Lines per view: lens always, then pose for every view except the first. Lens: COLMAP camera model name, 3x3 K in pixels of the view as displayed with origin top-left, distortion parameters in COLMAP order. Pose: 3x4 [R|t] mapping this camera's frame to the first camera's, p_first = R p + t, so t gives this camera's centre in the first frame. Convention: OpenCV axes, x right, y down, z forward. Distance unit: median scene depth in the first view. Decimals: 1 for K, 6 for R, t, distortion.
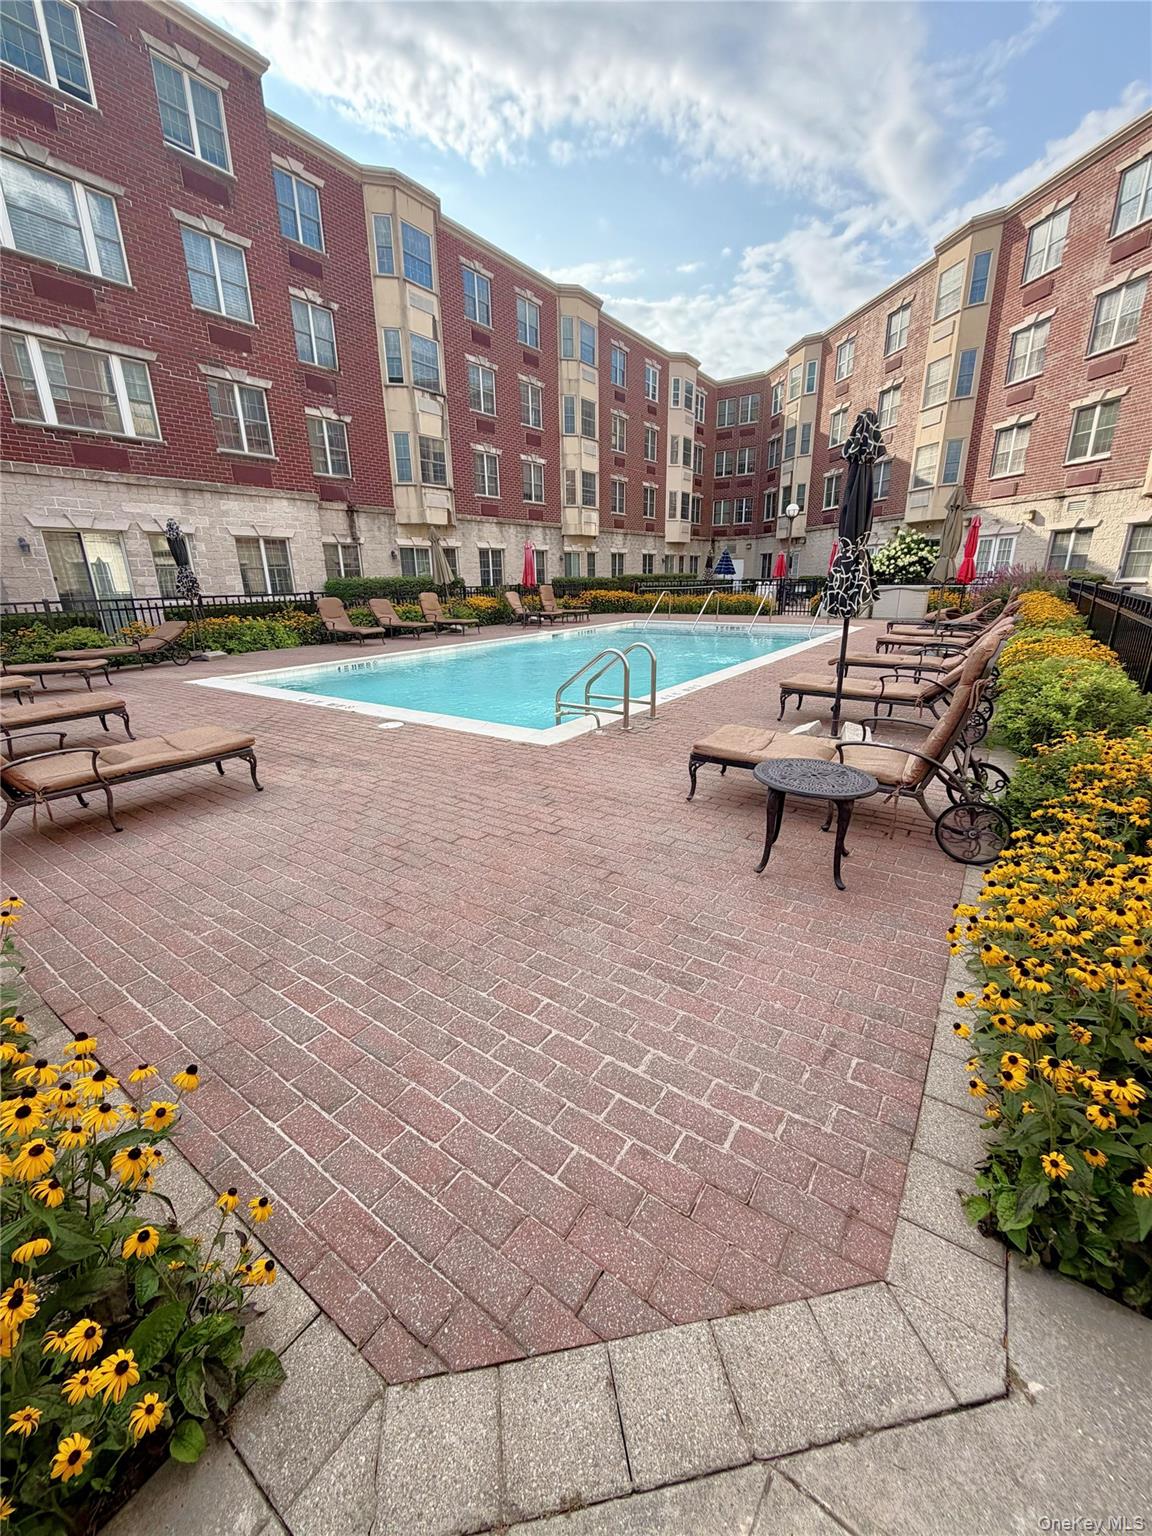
lens RADIAL K [[612.2, 0, 578.8], [0, 612.2, 769.2], [0, 0, 1]] dist [0.010522, -0.000034]
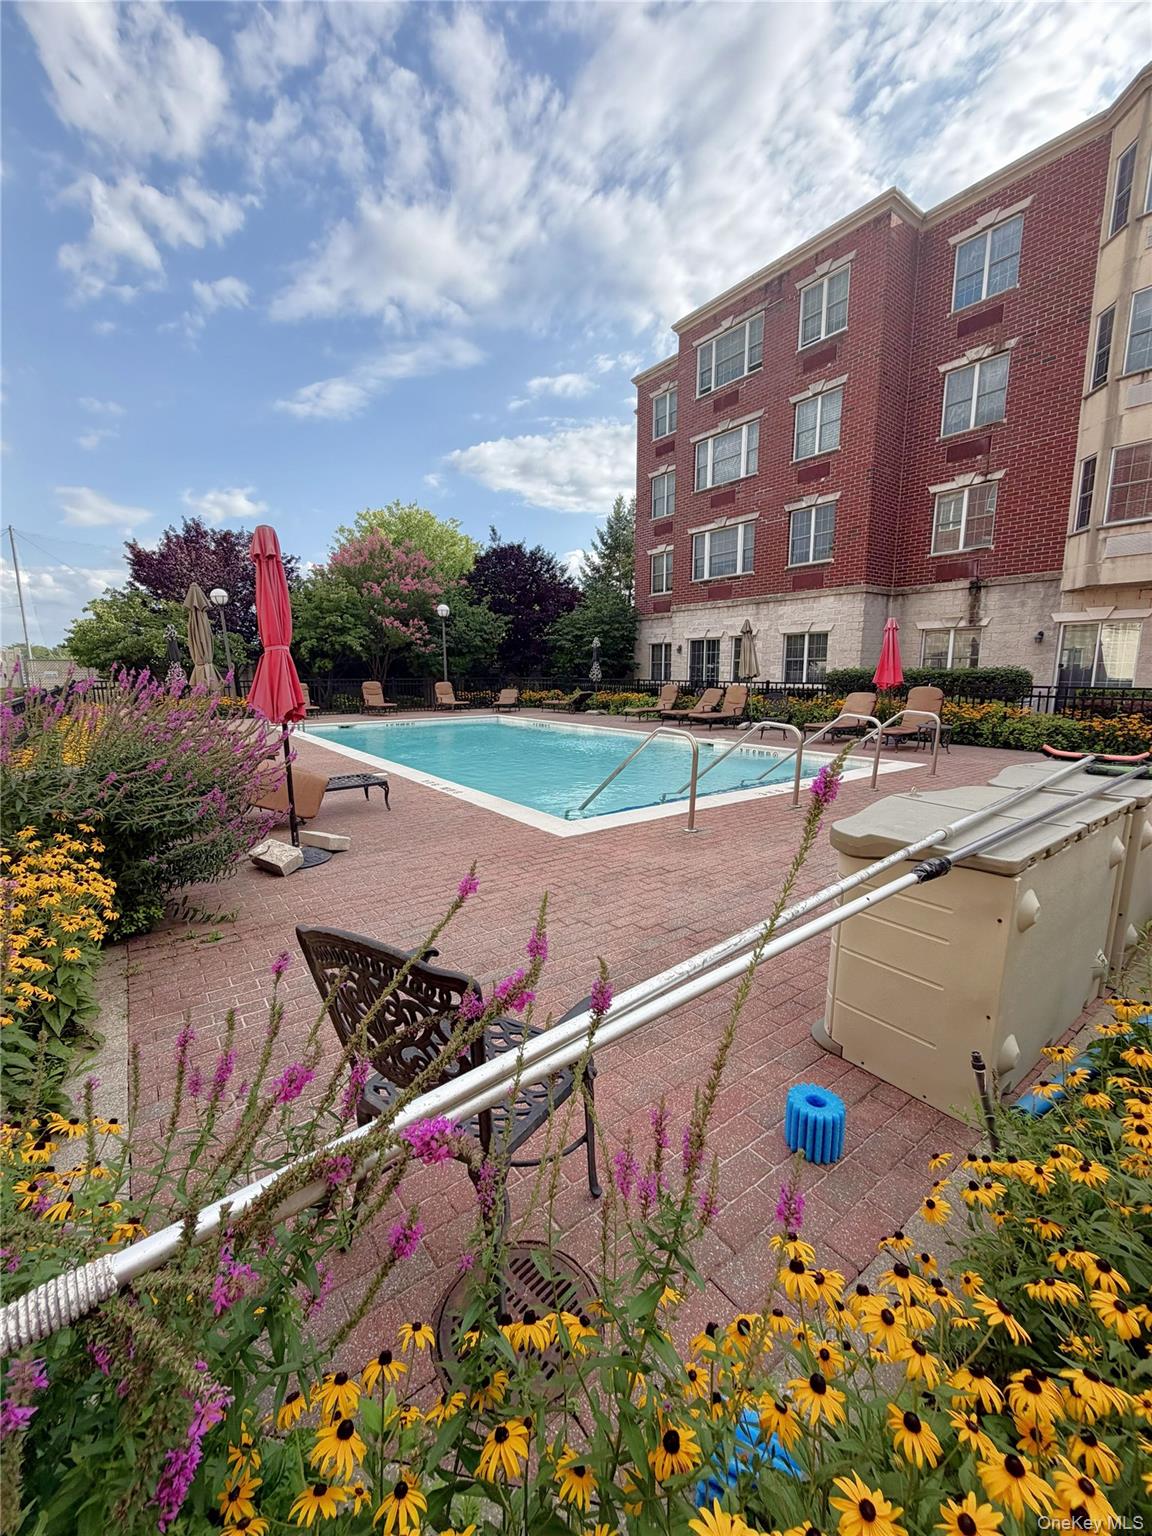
lens RADIAL K [[612.2, 0, 572.2], [0, 612.2, 766.1], [0, 0, 1]] dist [0.010522, -0.000034]
pose [[-0.317338, 0.164314, -0.933969, 0.721889], [-0.282862, 0.923641, 0.258606, -0.330409], [0.905144, 0.346250, -0.246628, 1.001258]]
